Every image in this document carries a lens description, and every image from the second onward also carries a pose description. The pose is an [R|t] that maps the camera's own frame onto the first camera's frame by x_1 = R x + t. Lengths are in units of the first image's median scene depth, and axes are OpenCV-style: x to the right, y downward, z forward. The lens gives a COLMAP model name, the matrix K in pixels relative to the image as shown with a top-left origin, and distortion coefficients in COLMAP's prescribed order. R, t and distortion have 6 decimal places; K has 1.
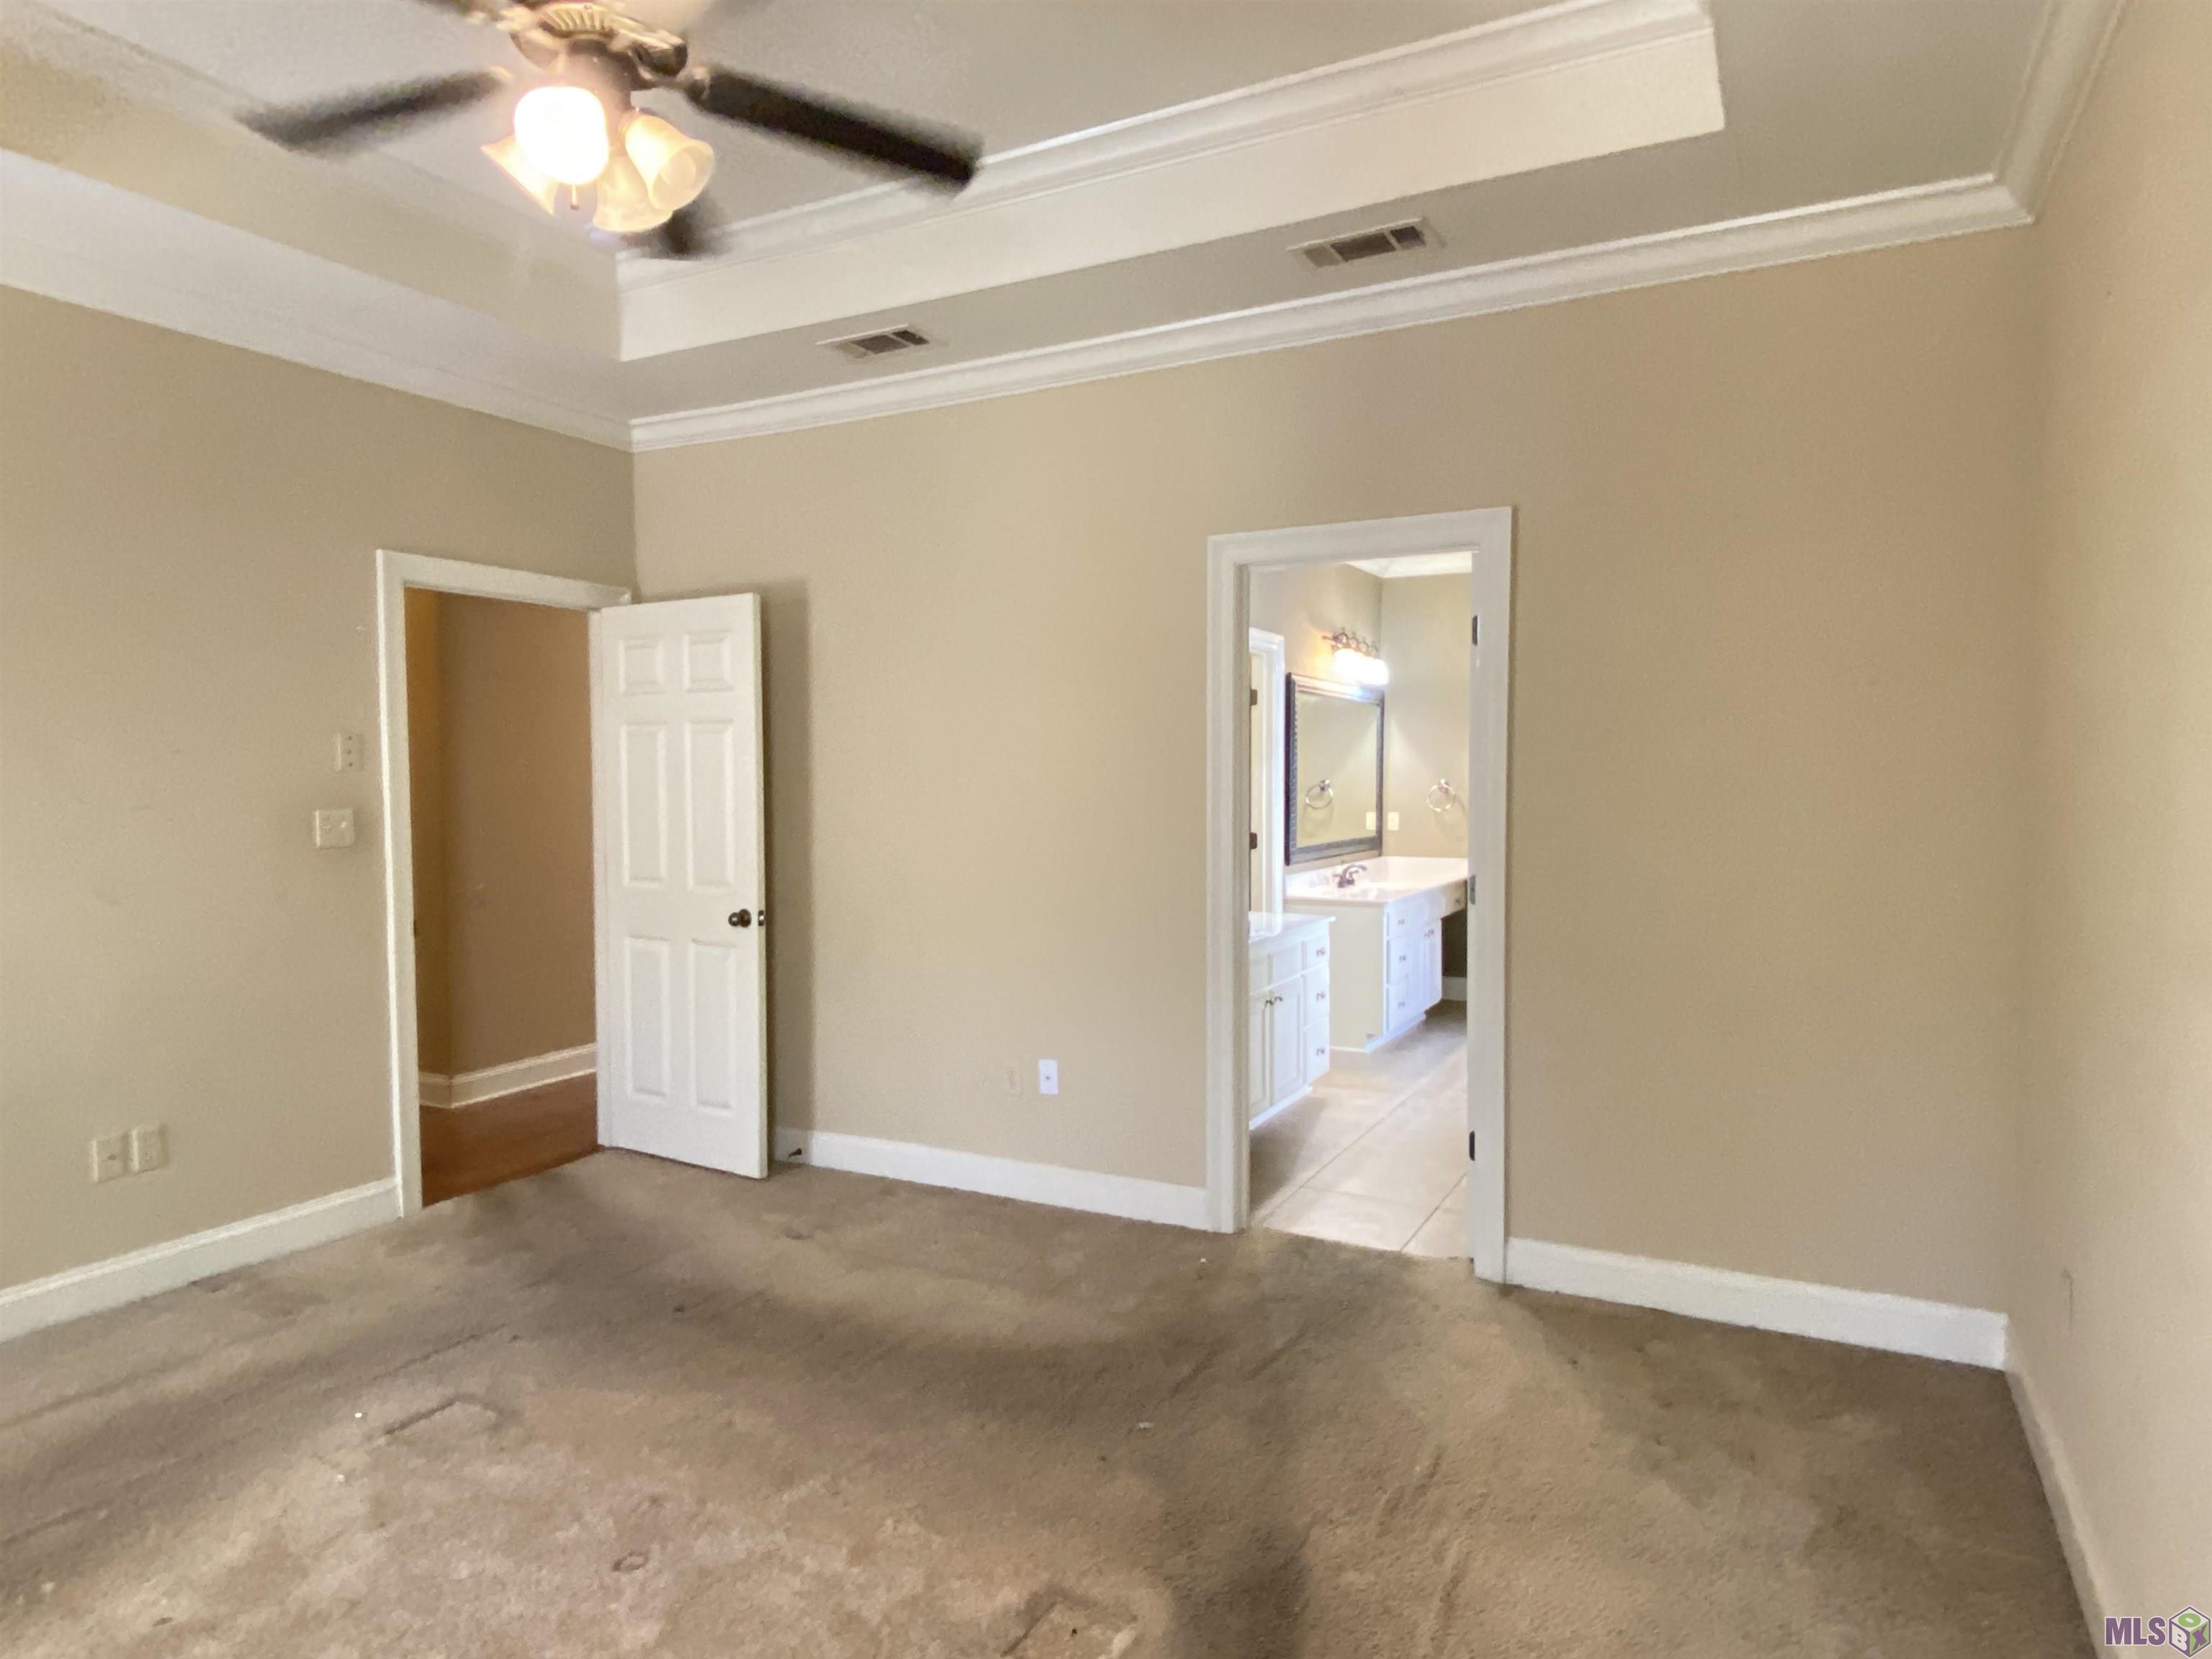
lens RADIAL K [[1306.8, 0, 1106.0], [0, 1306.8, 829.5], [0, 0, 1]] dist [-0.000788, -0.001238]
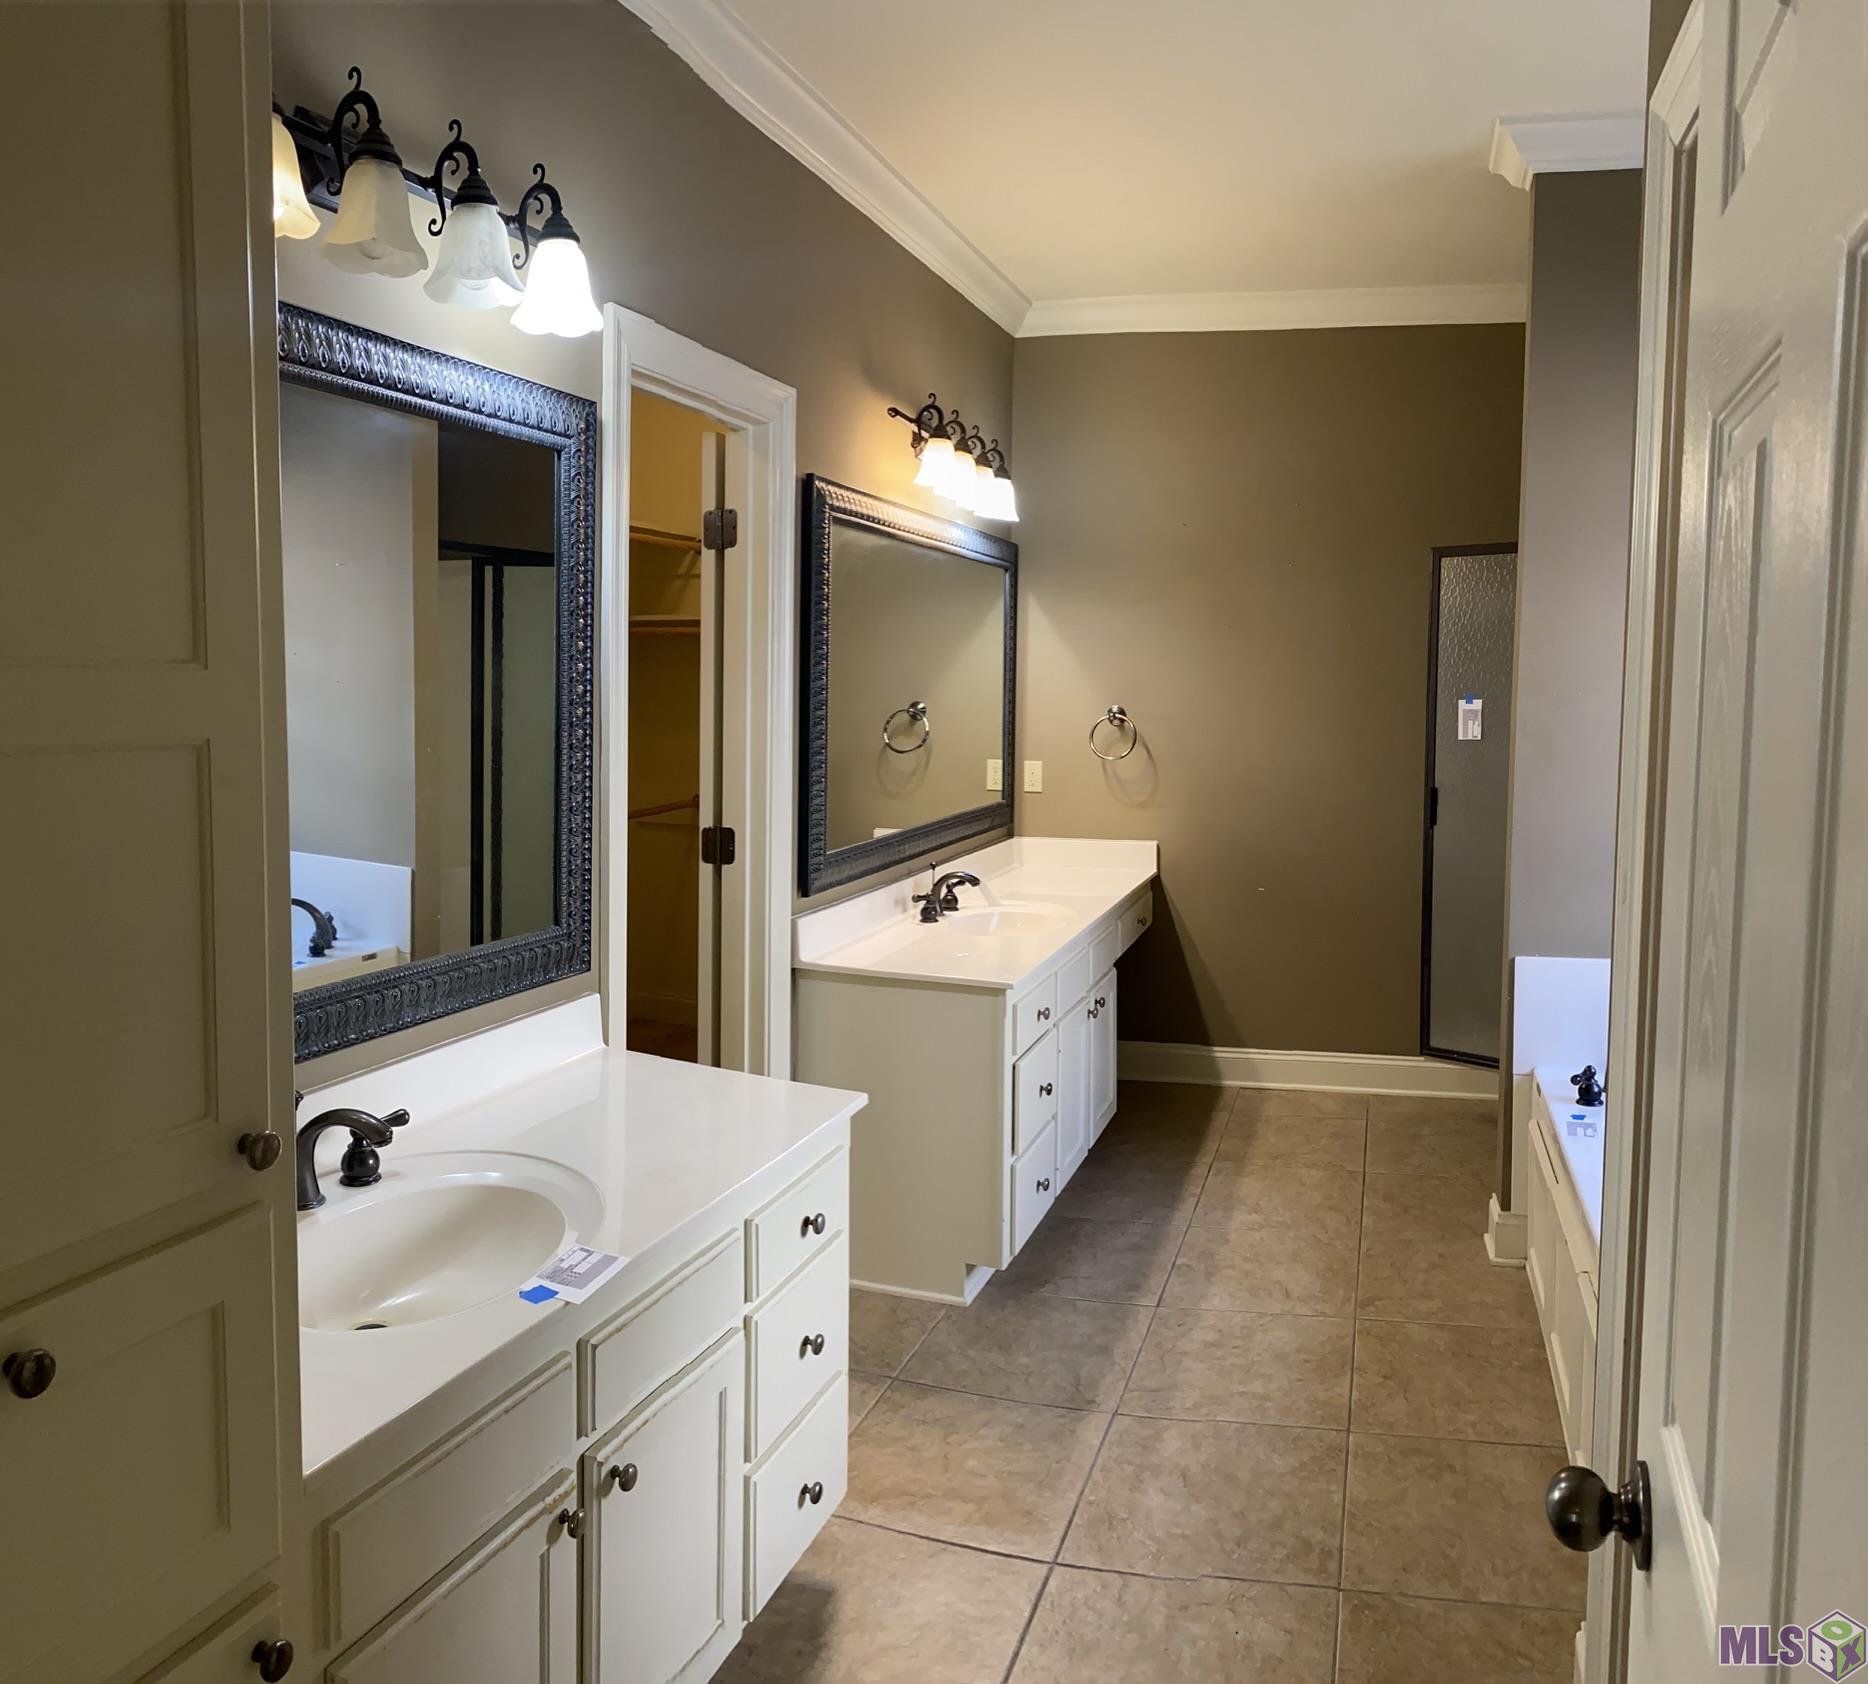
lens RADIAL K [[1582.2, 0, 934.0], [0, 1582.2, 842.0], [0, 0, 1]] dist [0.001328, 0.000156]
pose [[0.988514, -0.000252, 0.151129, 0.095144], [-0.008997, 0.998127, 0.060509, -0.025040], [-0.150862, -0.061174, 0.986660, 0.421357]]
